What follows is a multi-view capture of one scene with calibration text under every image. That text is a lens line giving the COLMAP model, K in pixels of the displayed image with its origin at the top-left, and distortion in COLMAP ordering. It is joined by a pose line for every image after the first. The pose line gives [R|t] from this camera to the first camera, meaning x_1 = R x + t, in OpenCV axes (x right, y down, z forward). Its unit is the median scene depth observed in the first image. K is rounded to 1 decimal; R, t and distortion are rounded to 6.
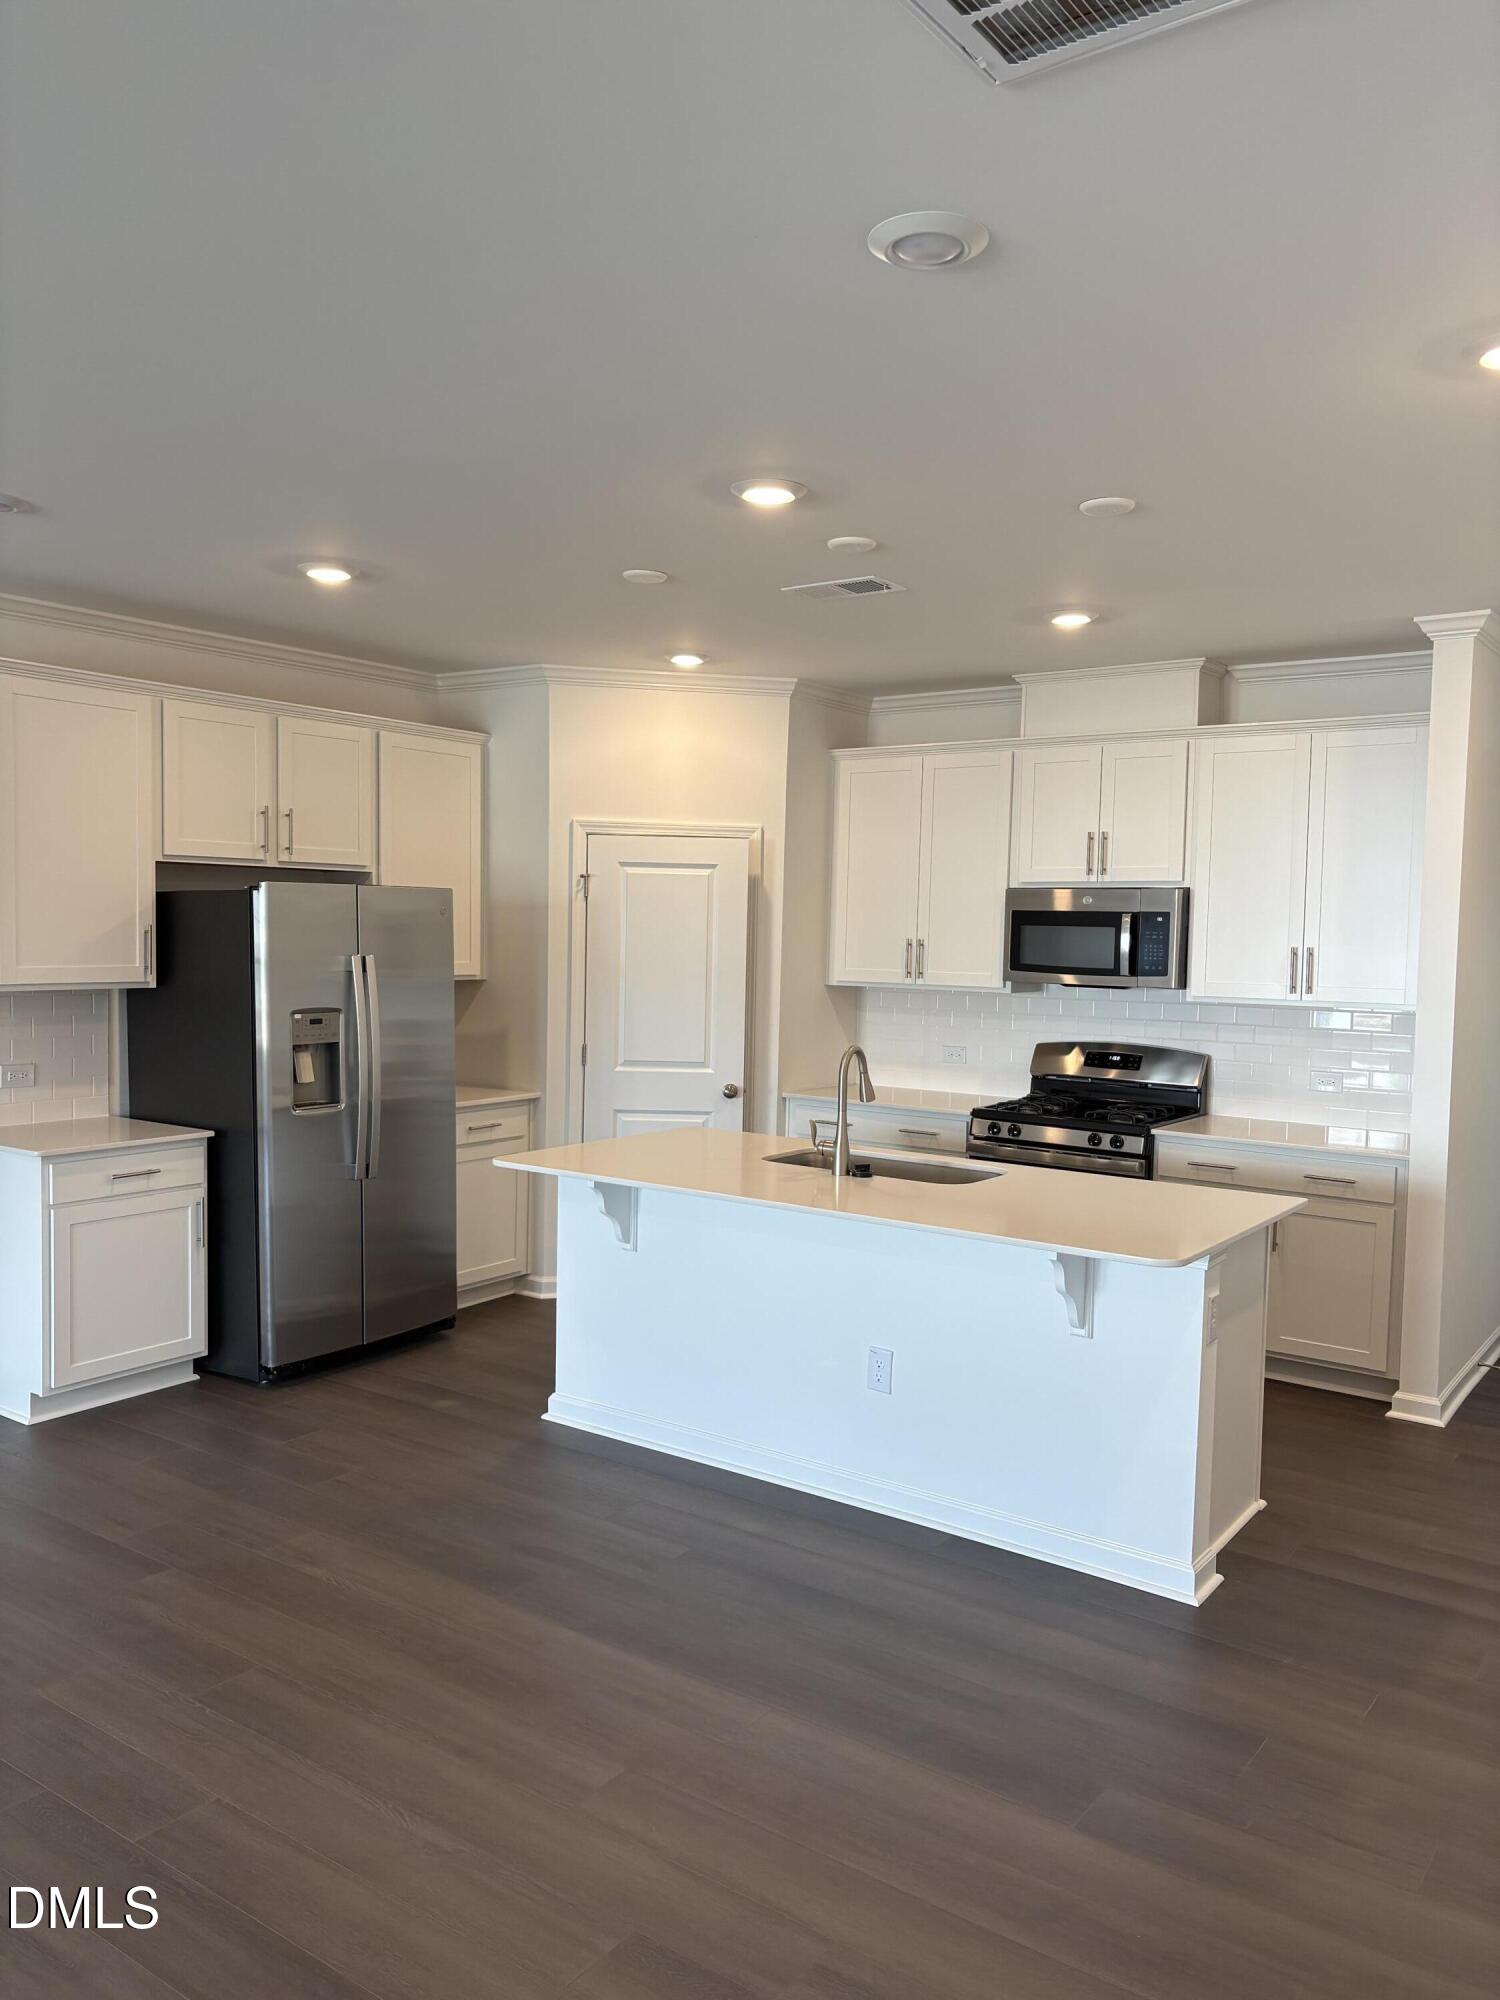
lens RADIAL K [[1513.2, 0, 737.0], [0, 1513.2, 1038.5], [0, 0, 1]] dist [0.029228, -0.010267]
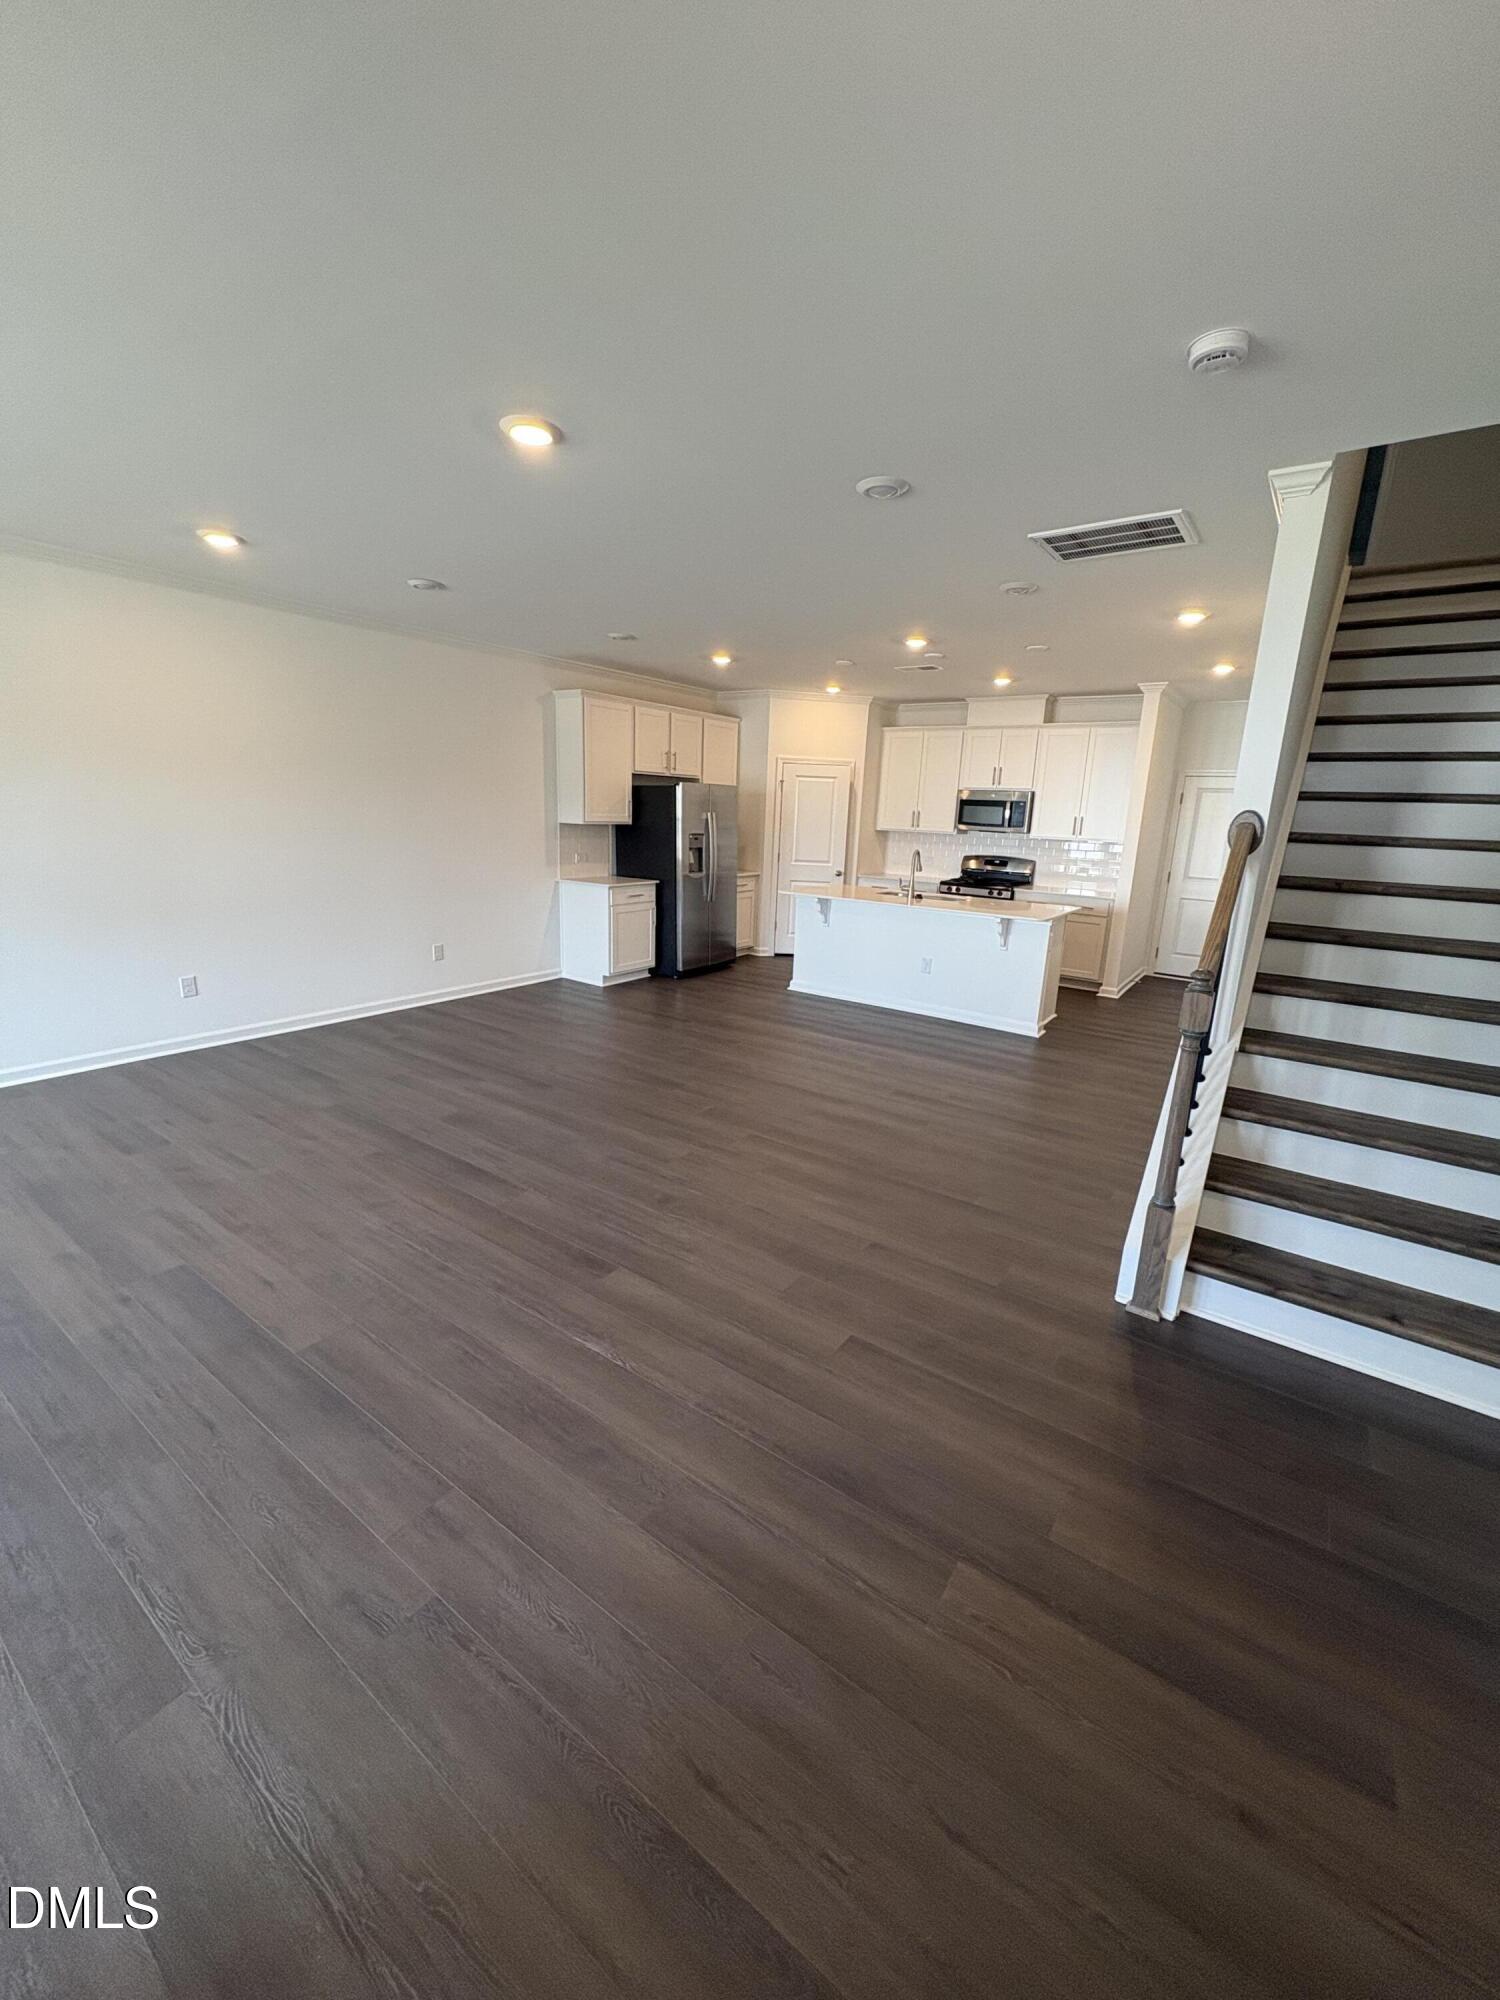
lens RADIAL K [[794.6, 0, 738.8], [0, 794.6, 1004.0], [0, 0, 1]] dist [0.002464, 0.000477]
pose [[0.999828, 0.015989, 0.009424, -0.192633], [-0.017350, 0.985544, 0.168526, 0.032794], [-0.006594, -0.168661, 0.985652, -0.336825]]
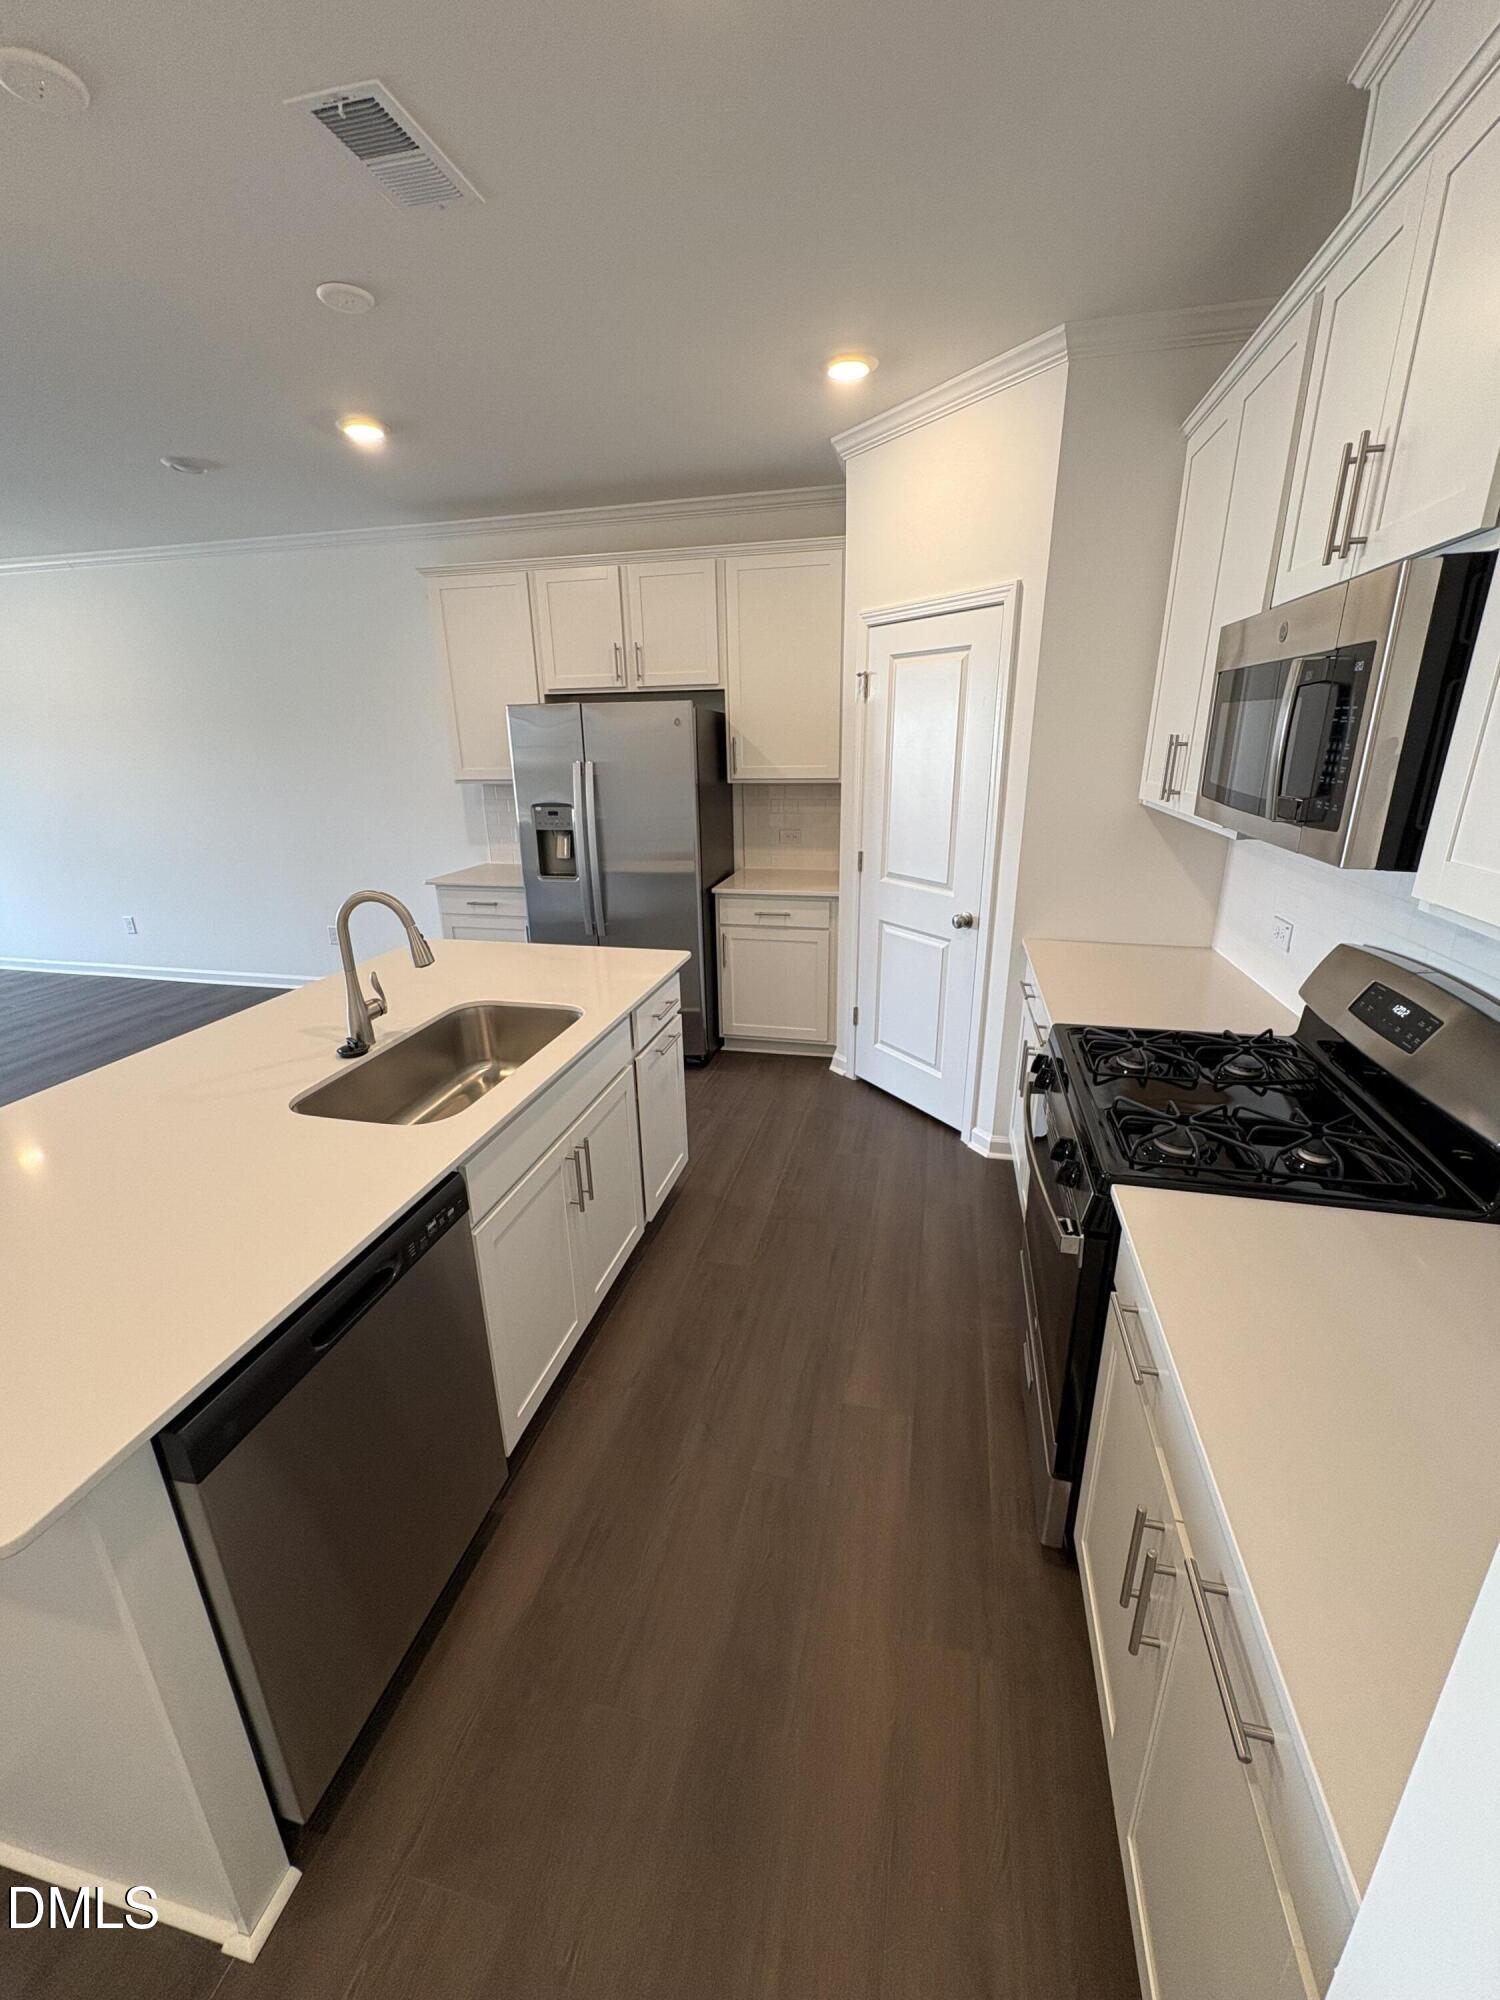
lens RADIAL K [[794.6, 0, 737.9], [0, 794.6, 998.4], [0, 0, 1]] dist [0.002464, 0.000477]
pose [[0.373633, 0.269708, -0.887500, 0.410585], [-0.042289, 0.960752, 0.274165, -0.048661], [0.926612, -0.064906, 0.370375, 0.794118]]
